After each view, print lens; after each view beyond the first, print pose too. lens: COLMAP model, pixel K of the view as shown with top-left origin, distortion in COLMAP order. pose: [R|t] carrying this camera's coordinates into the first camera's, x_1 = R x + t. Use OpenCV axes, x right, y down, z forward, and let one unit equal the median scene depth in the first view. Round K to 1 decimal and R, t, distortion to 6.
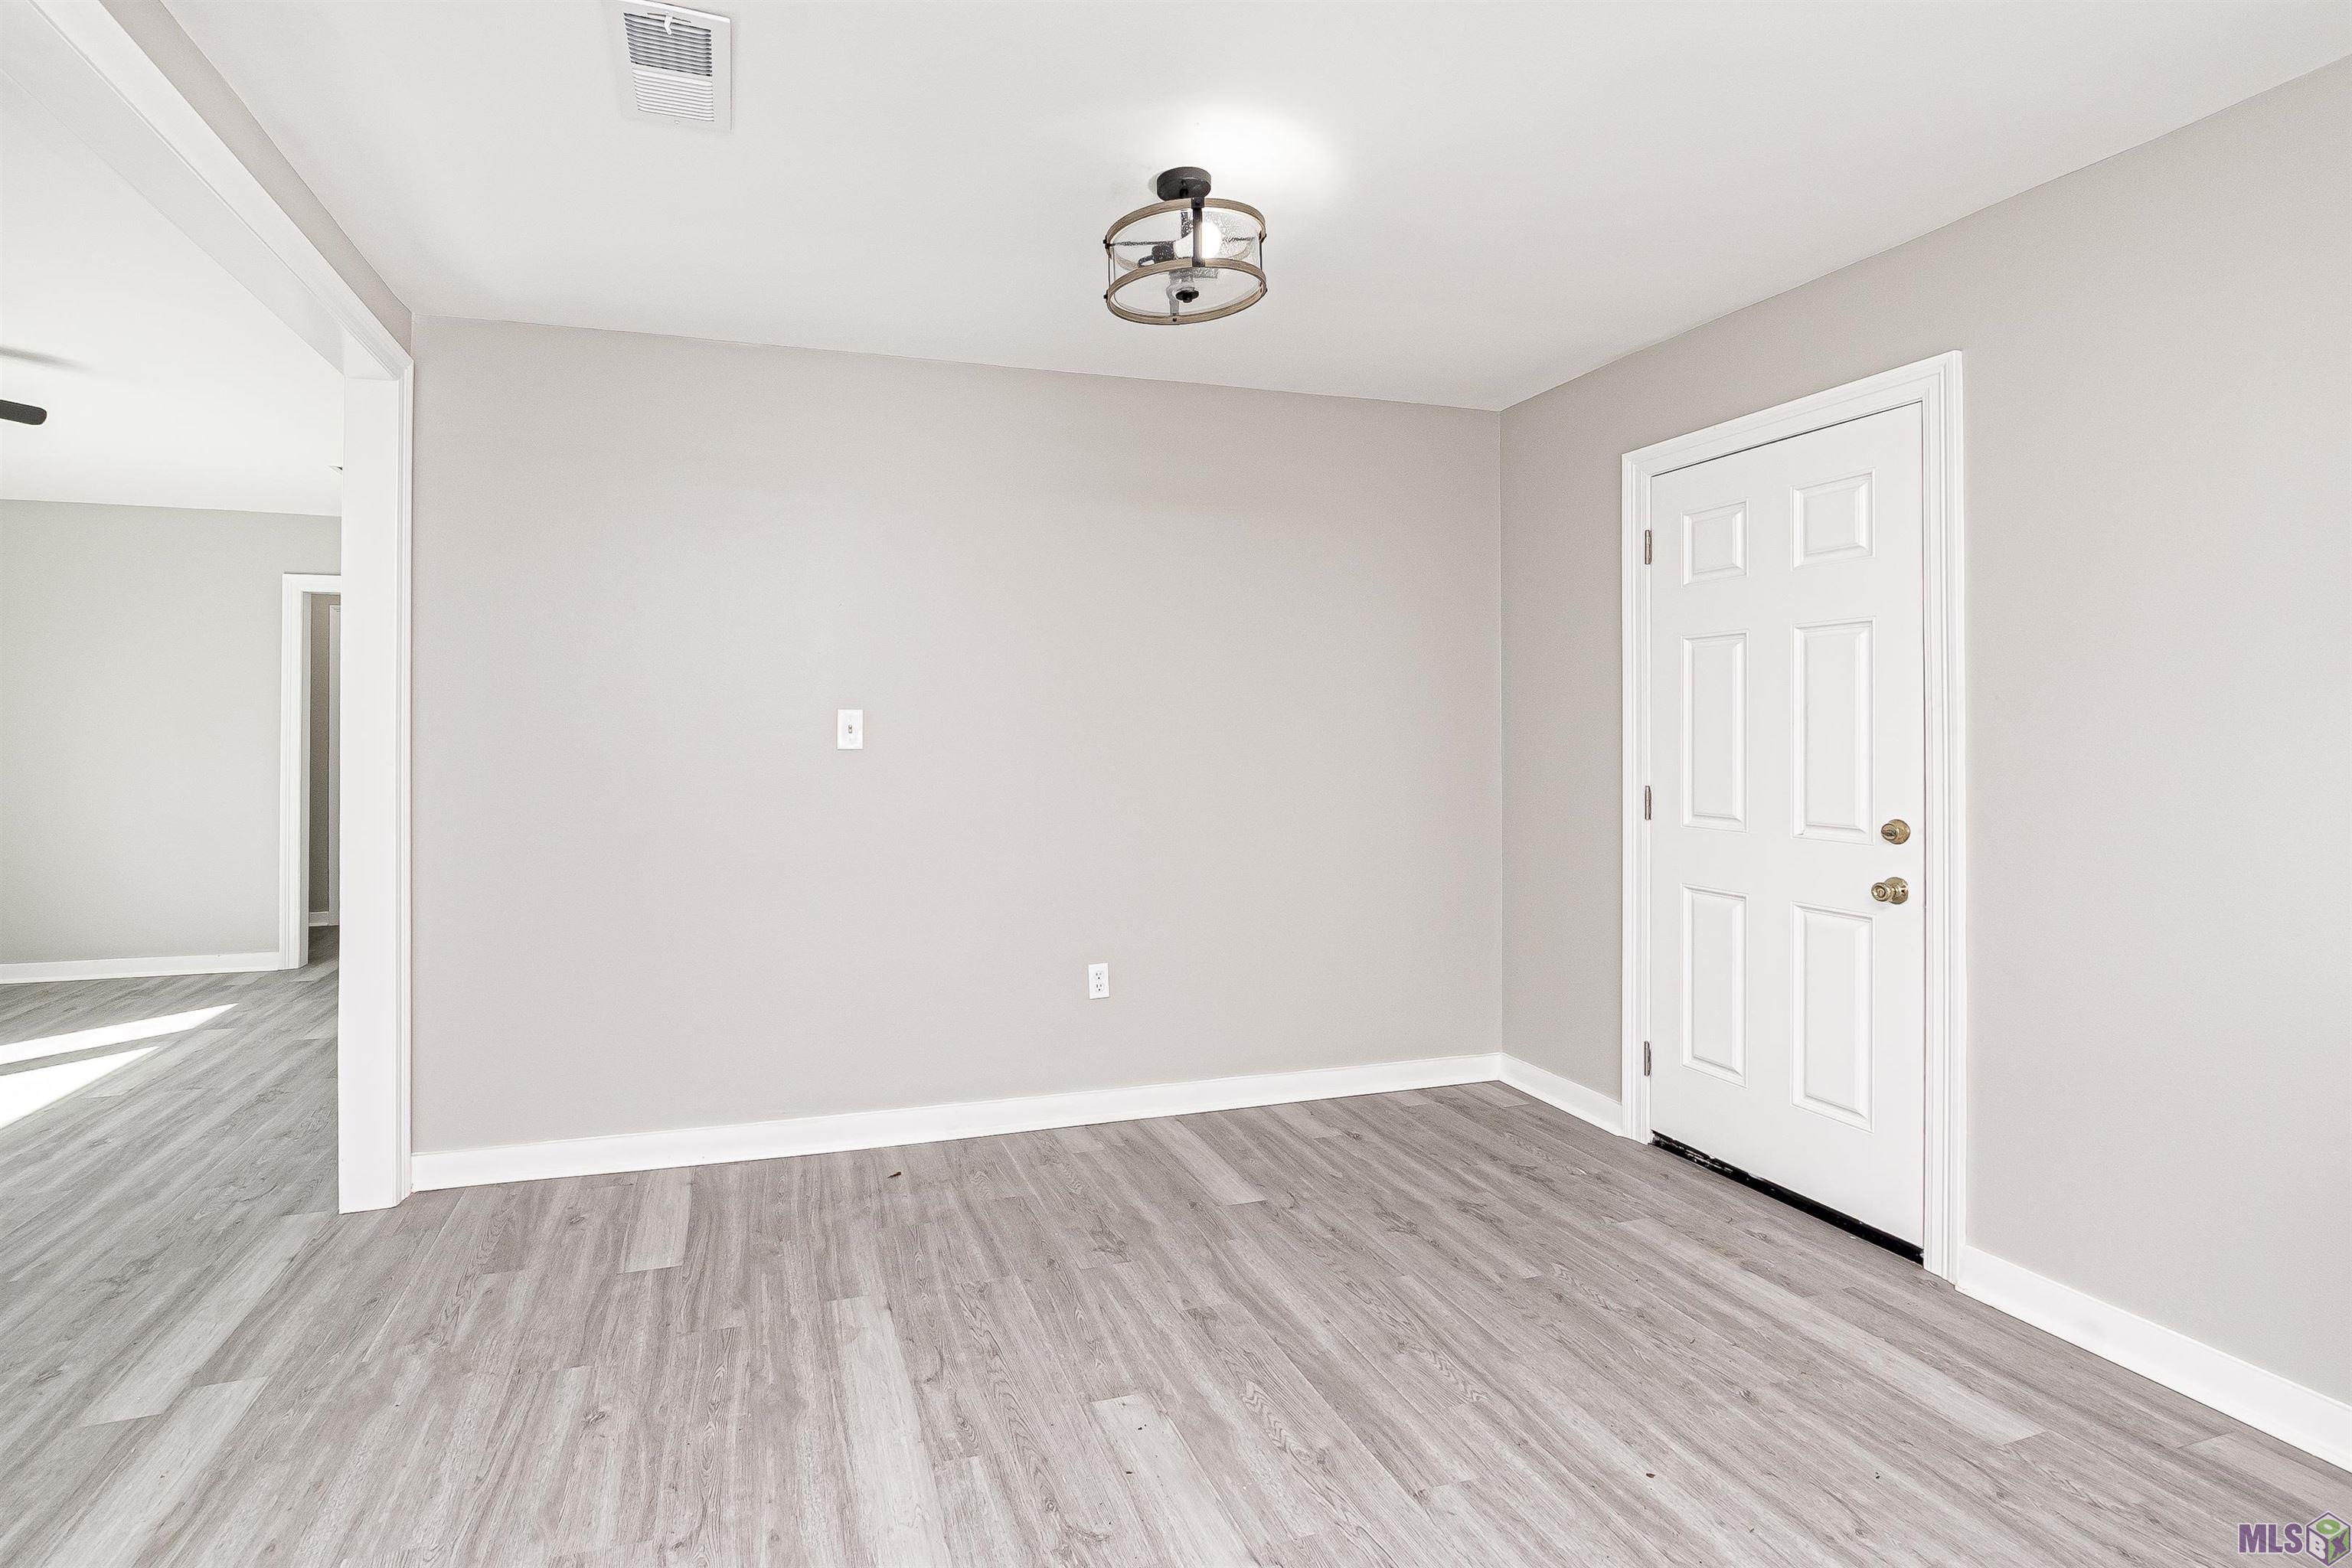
lens RADIAL K [[1122.7, 0, 1077.0], [0, 1122.7, 729.7], [0, 0, 1]] dist [0.001140, 0.000538]
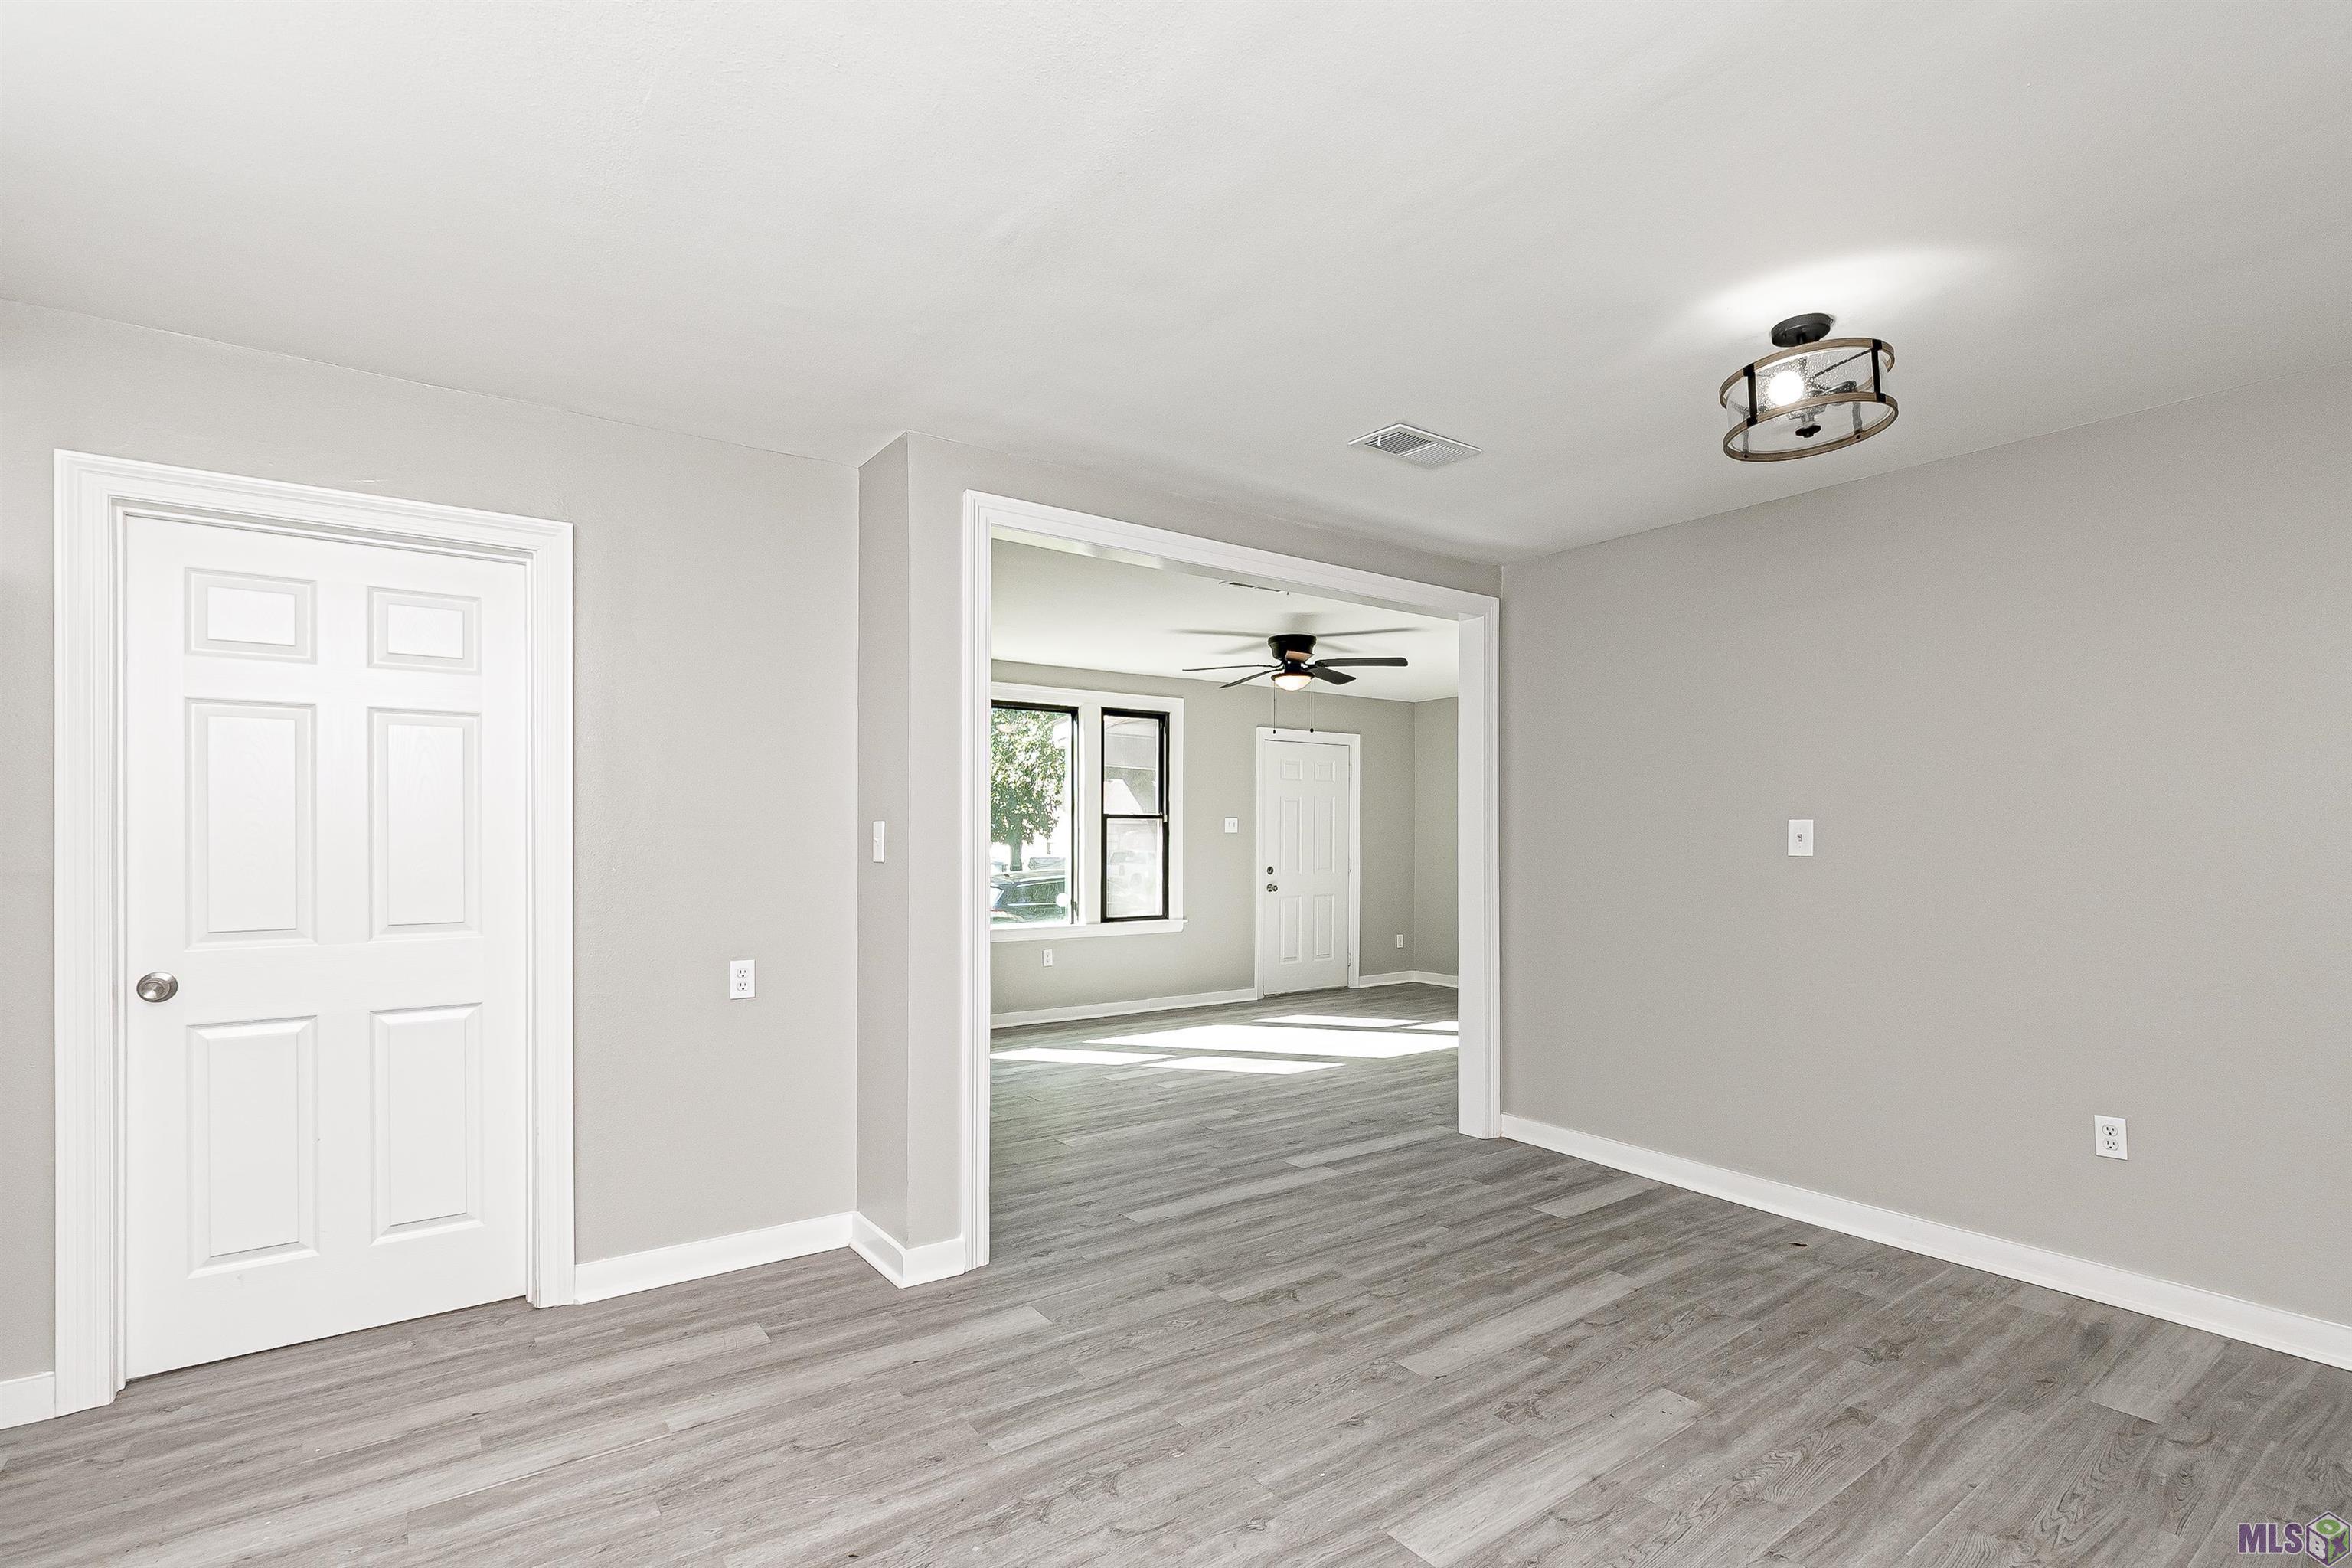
lens RADIAL K [[1086.4, 0, 1137.7], [0, 1086.4, 835.4], [0, 0, 1]] dist [0.001925, 0.000333]
pose [[0.314113, 0.002346, -0.949383, 0.879939], [0.000053, 0.999997, 0.002488, -0.008165], [0.949386, -0.000832, 0.314112, 0.073635]]
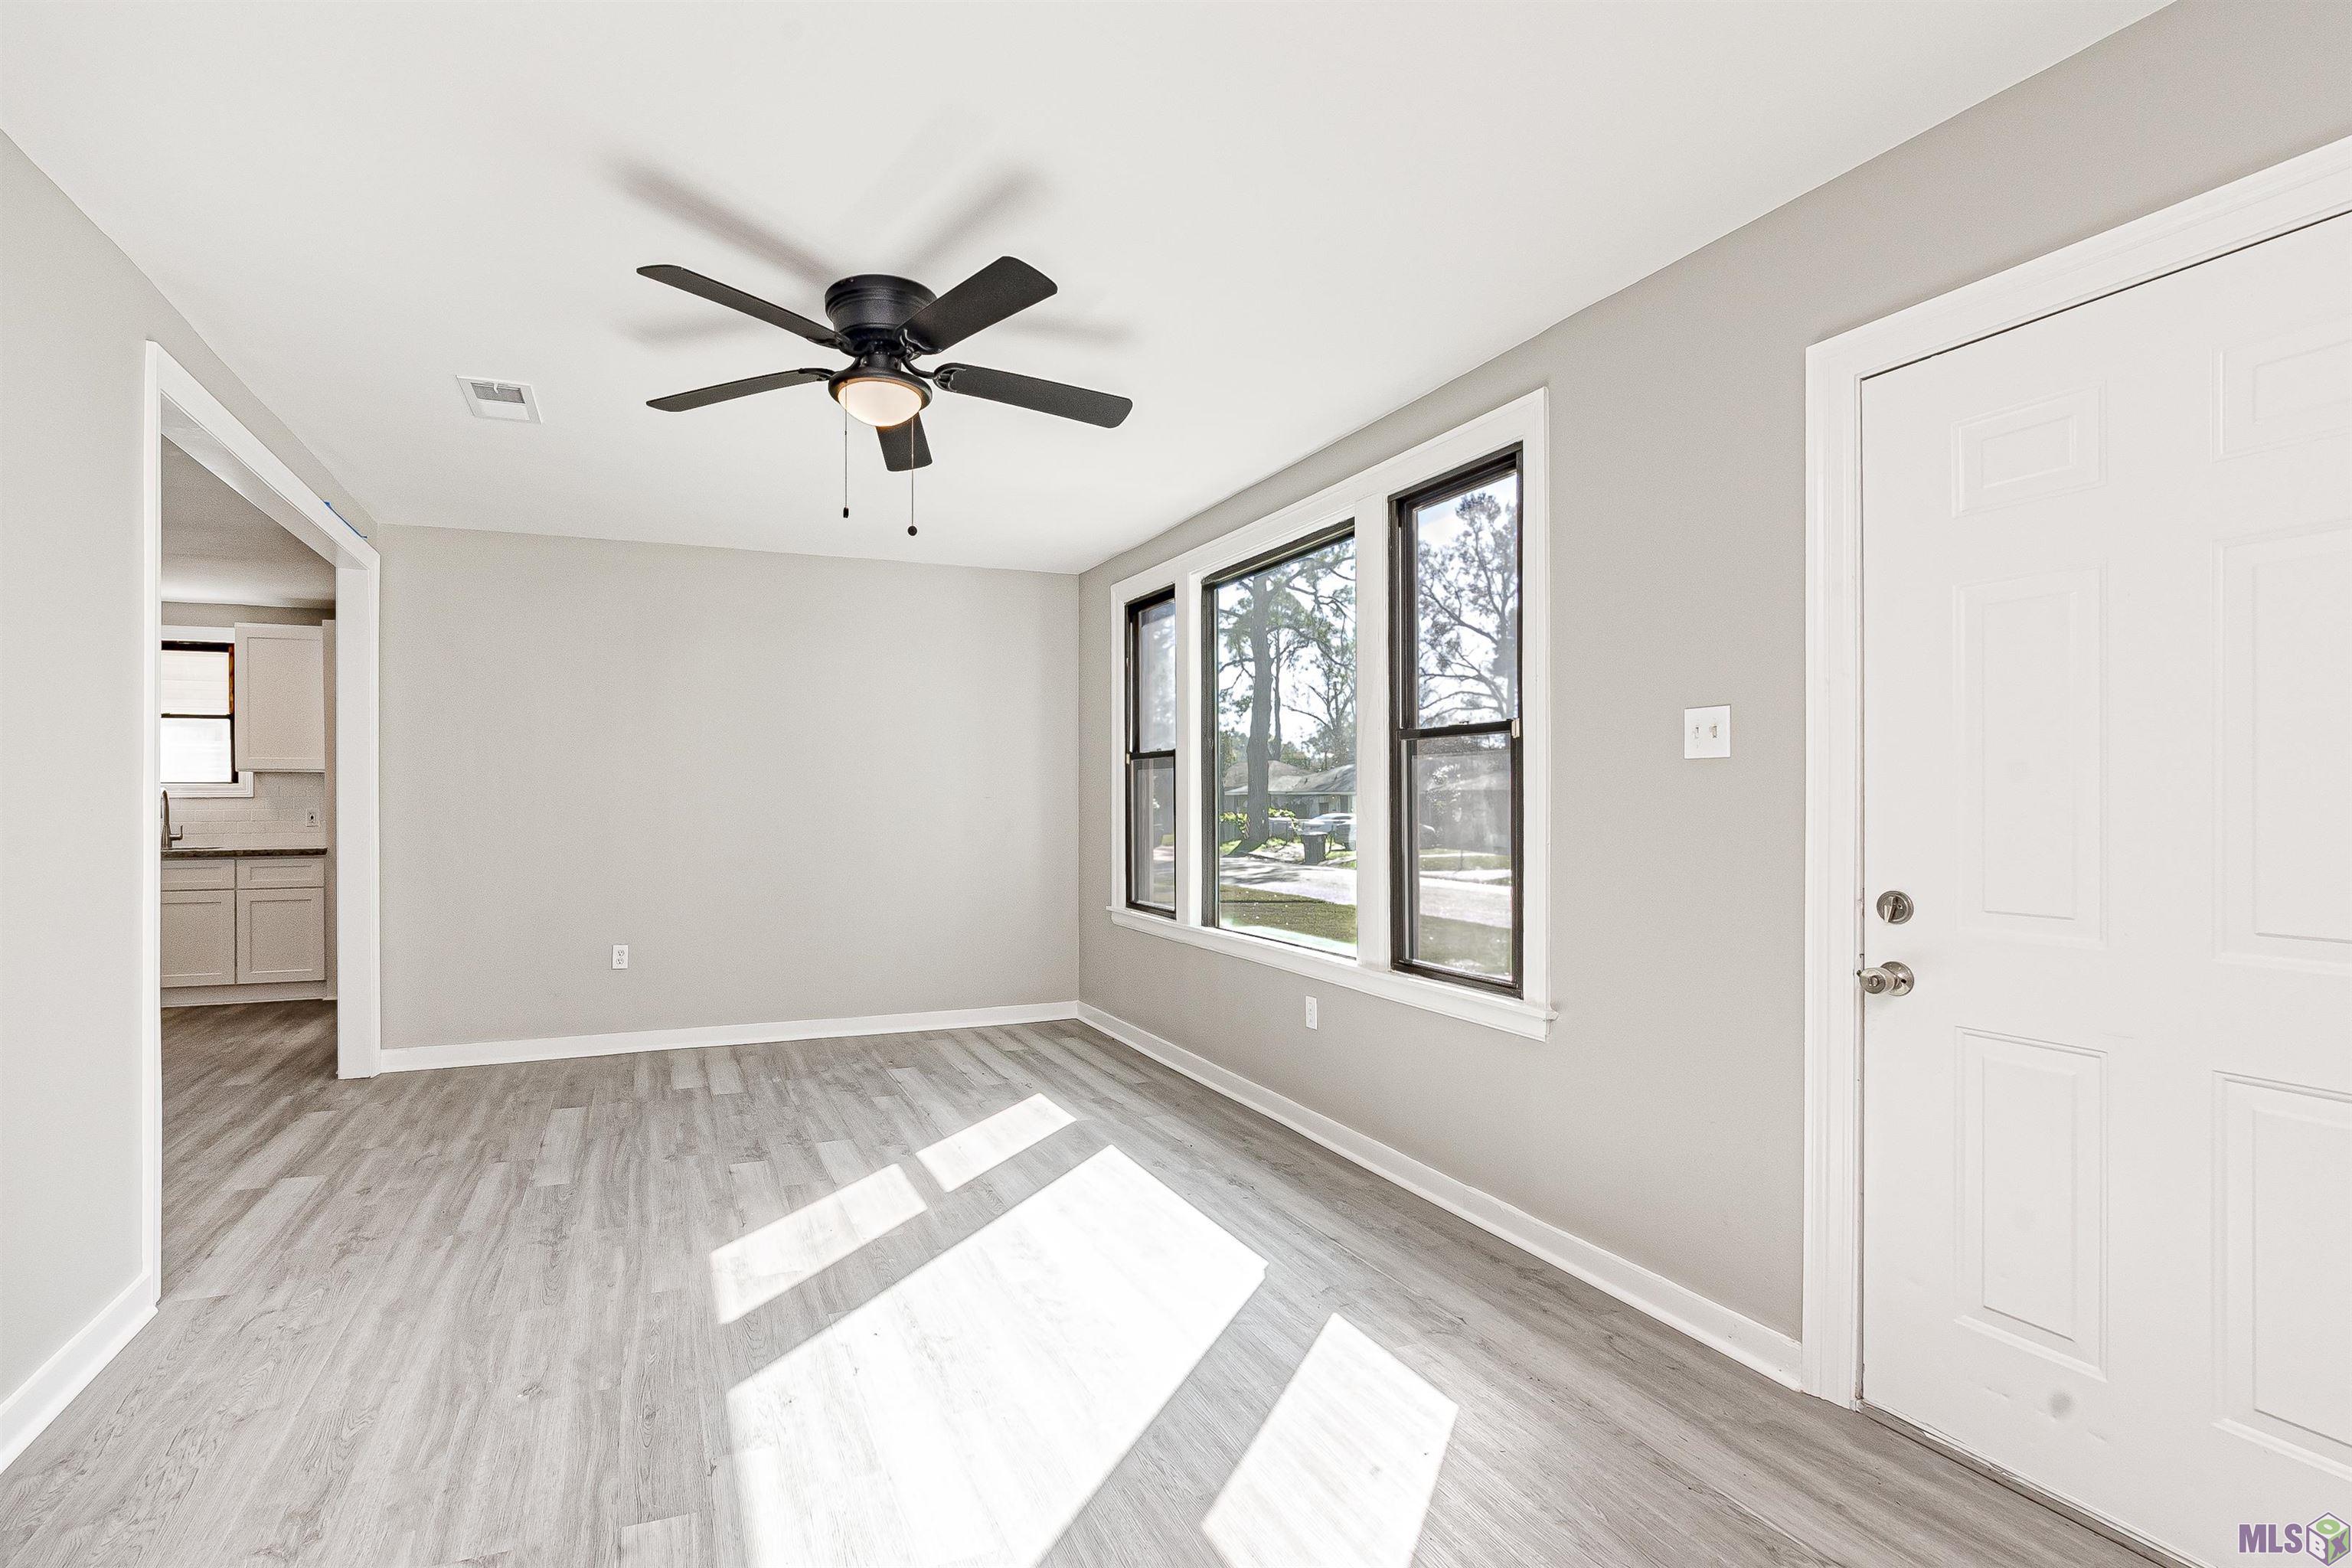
lens RADIAL K [[1118.5, 0, 1046.2], [0, 1118.5, 798.1], [0, 0, 1]] dist [0.001228, 0.000318]
pose [[-0.997956, 0.001415, -0.063893, -1.663466], [0.001626, 0.999993, -0.003256, 0.030794], [0.063888, -0.003353, -0.997951, 2.469894]]
